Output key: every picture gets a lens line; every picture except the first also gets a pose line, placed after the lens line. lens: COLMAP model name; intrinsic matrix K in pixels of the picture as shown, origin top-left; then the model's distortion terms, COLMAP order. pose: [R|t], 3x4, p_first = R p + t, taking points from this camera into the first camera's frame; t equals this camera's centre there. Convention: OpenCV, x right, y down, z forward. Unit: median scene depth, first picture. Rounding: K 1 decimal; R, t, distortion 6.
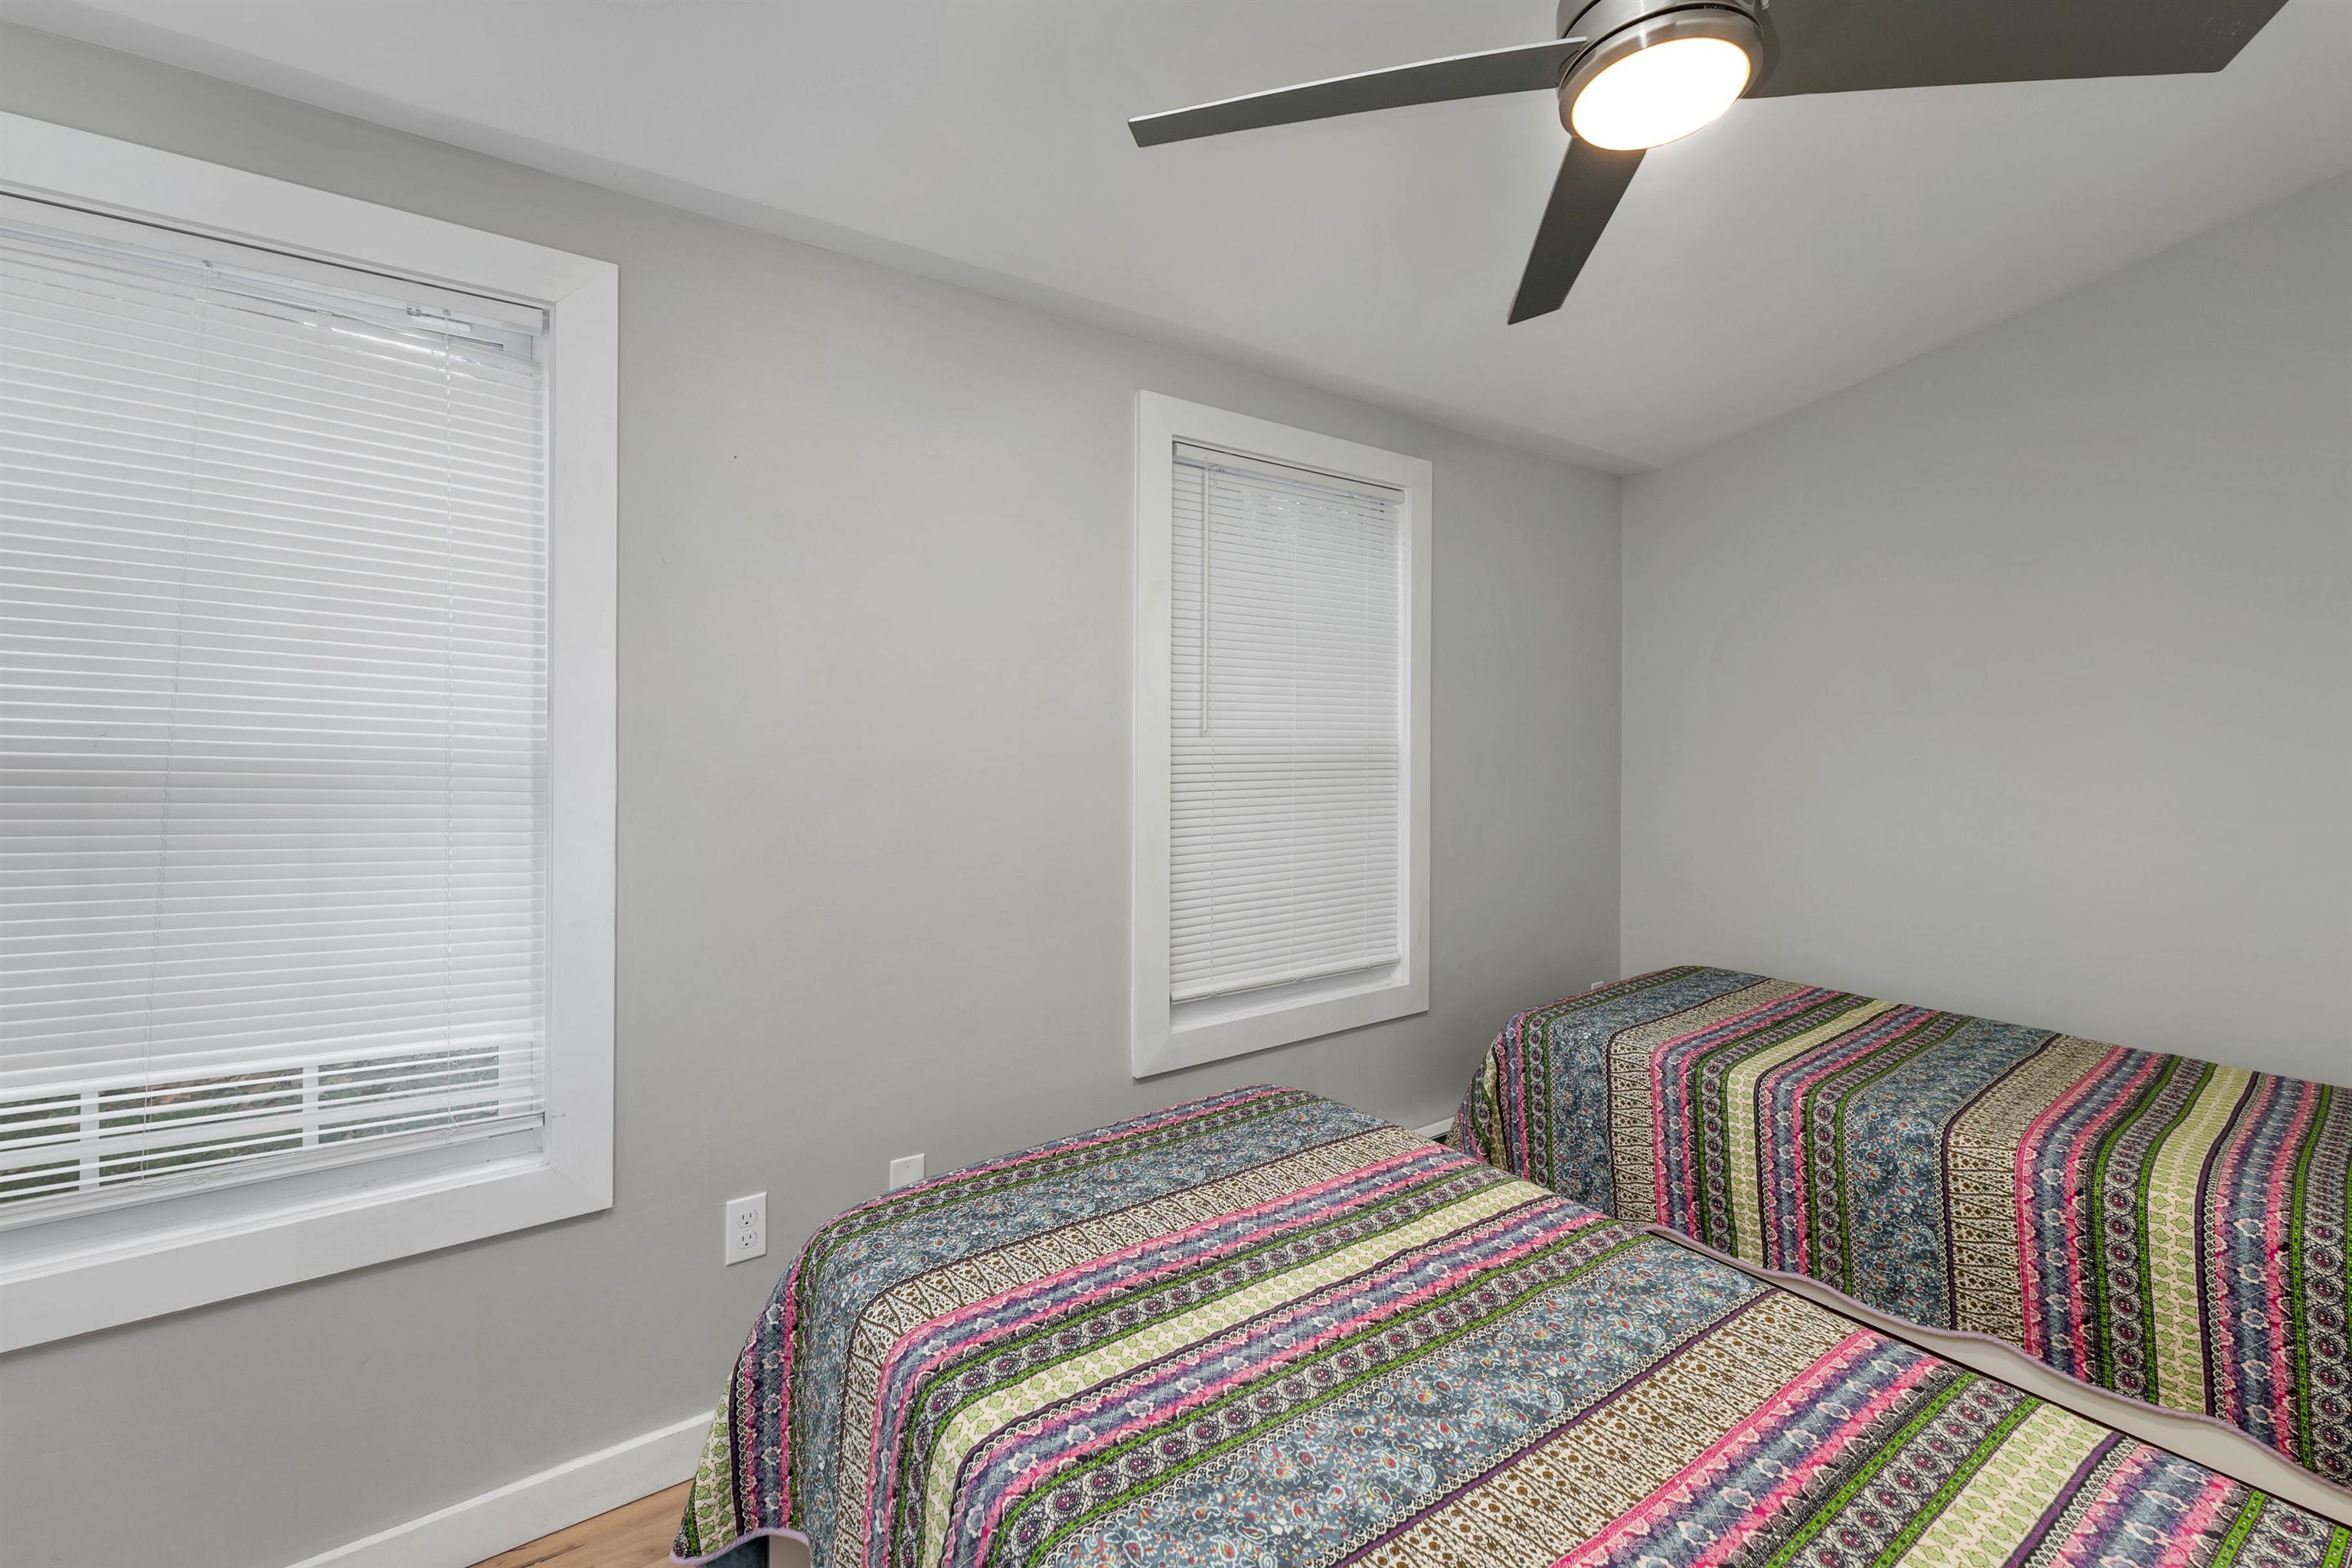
lens RADIAL K [[987.9, 0, 1172.5], [0, 987.9, 743.7], [0, 0, 1]] dist [0.001272, 0.000051]
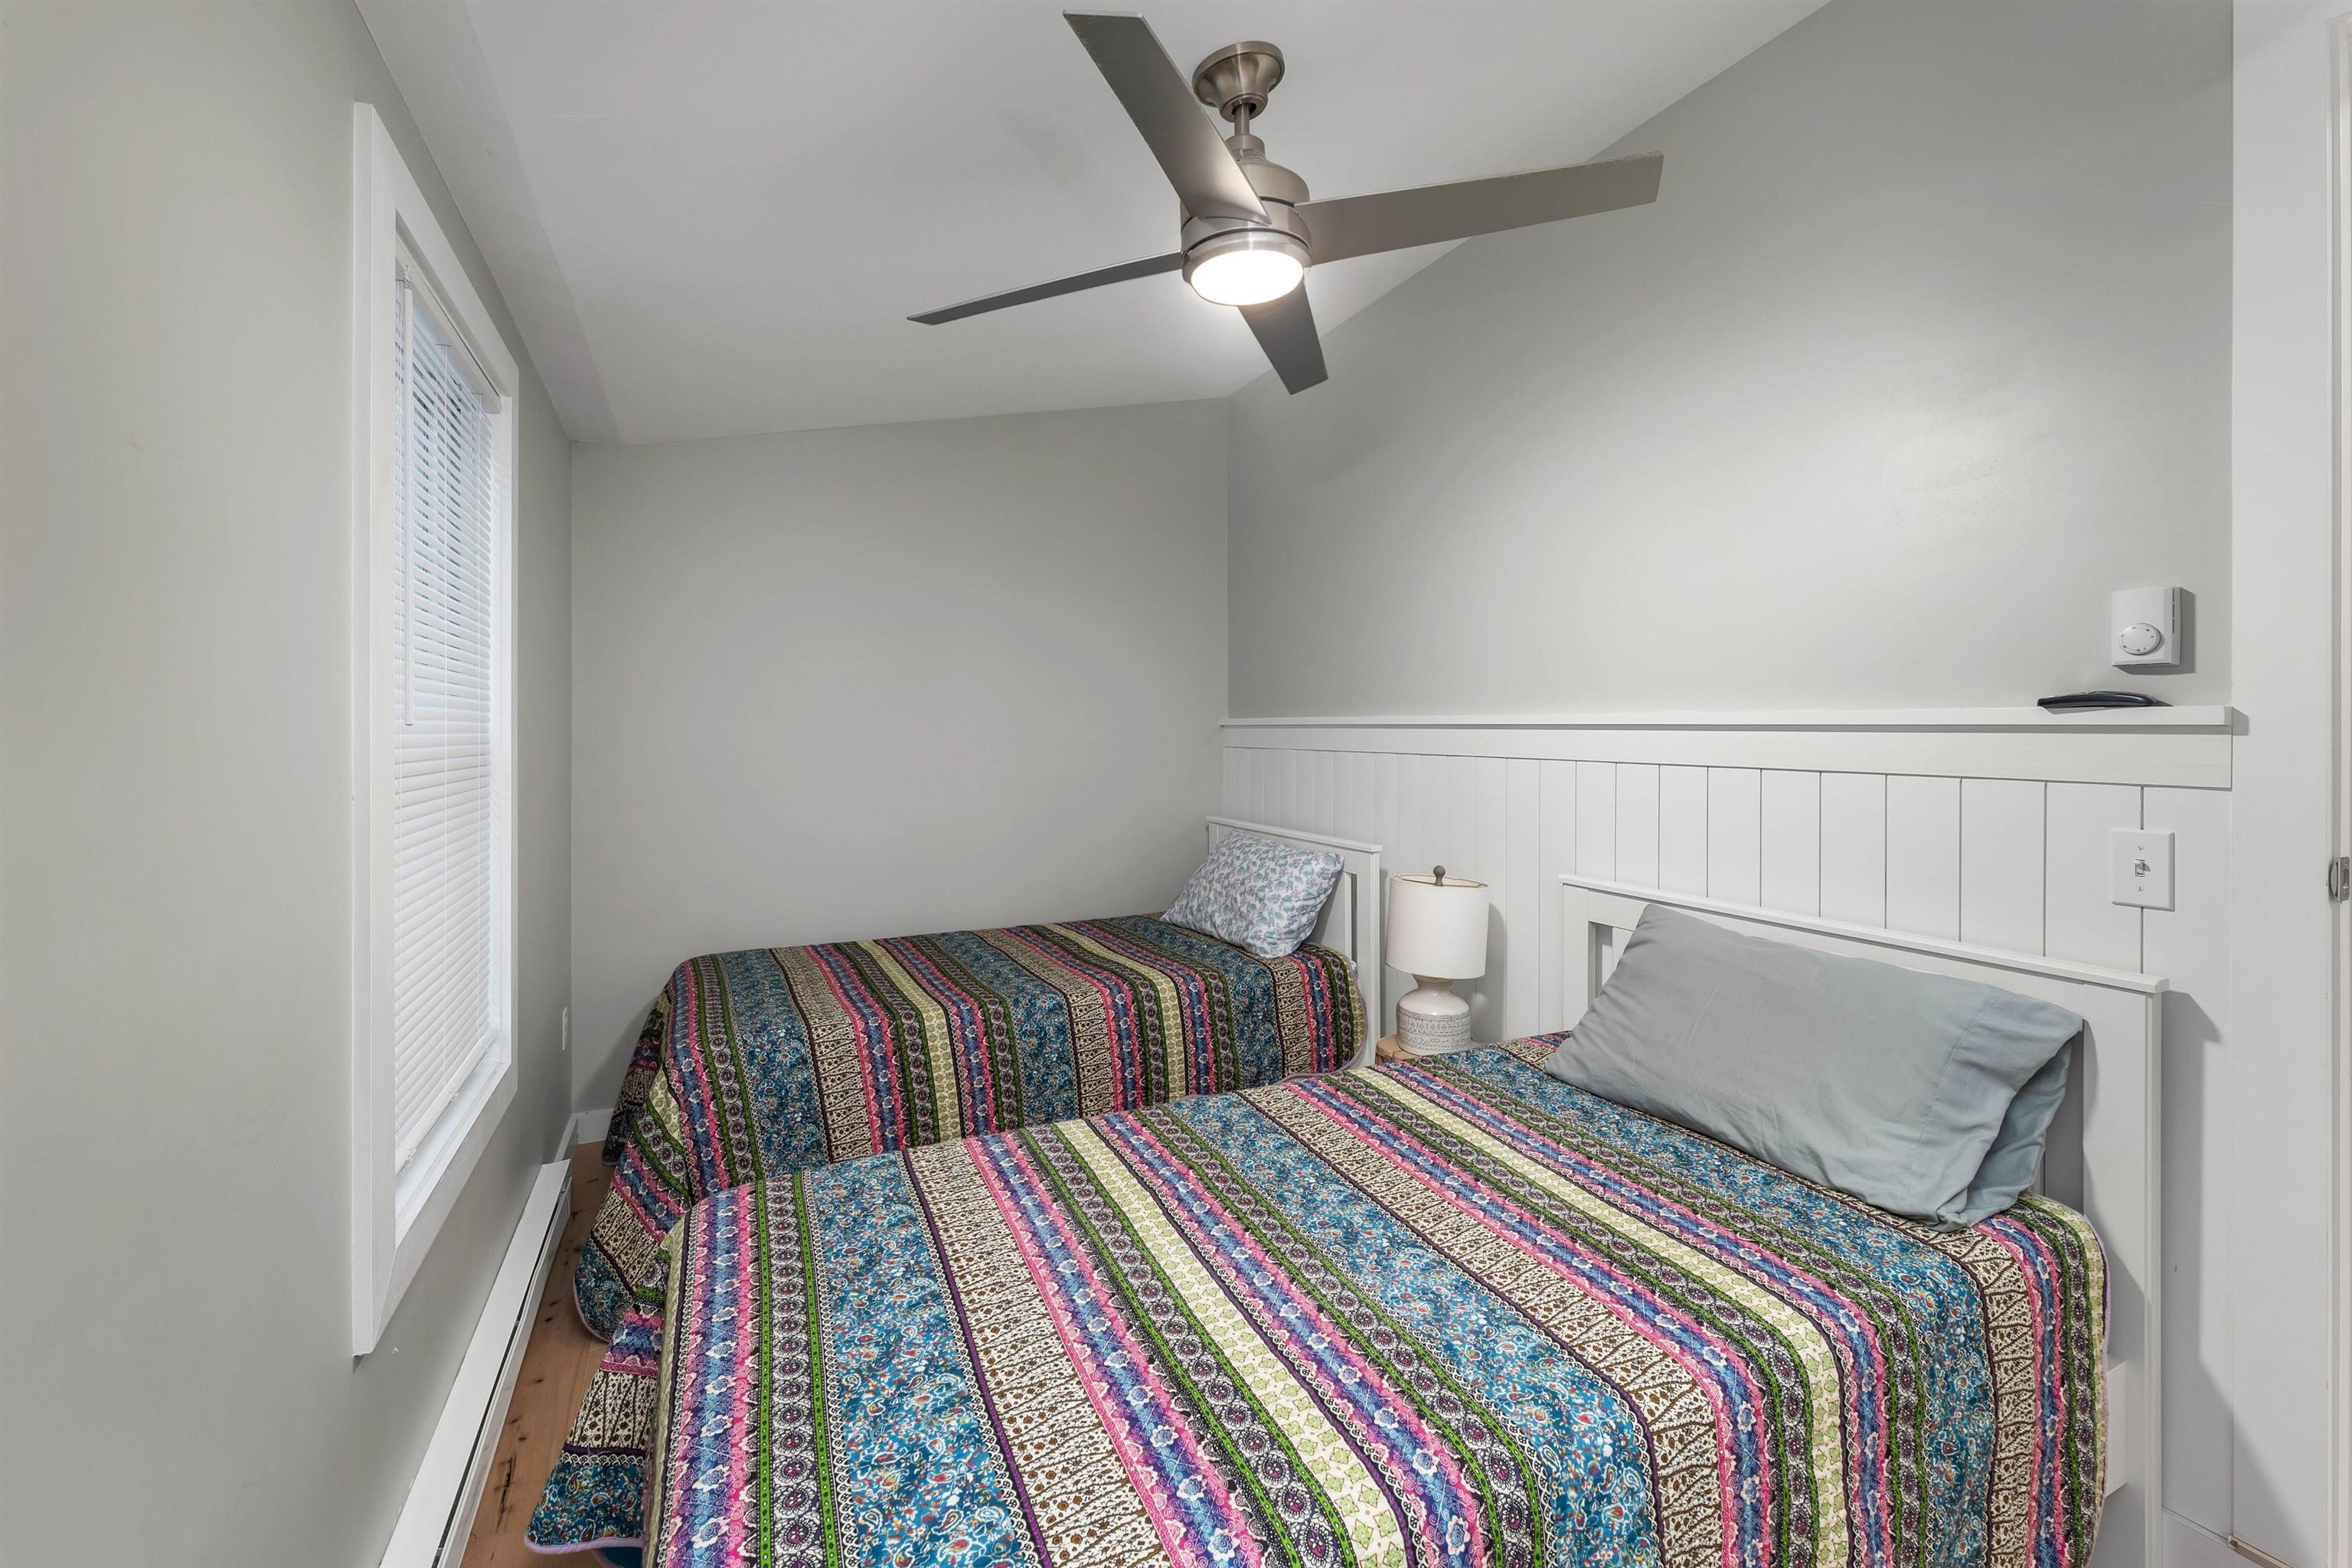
lens RADIAL K [[987.9, 0, 1172.5], [0, 987.9, 743.7], [0, 0, 1]] dist [0.001272, 0.000051]
pose [[0.173534, -0.019843, 0.984628, -0.713117], [0.011720, 0.999768, 0.018082, -0.009801], [-0.984758, 0.008402, 0.173726, 0.658593]]
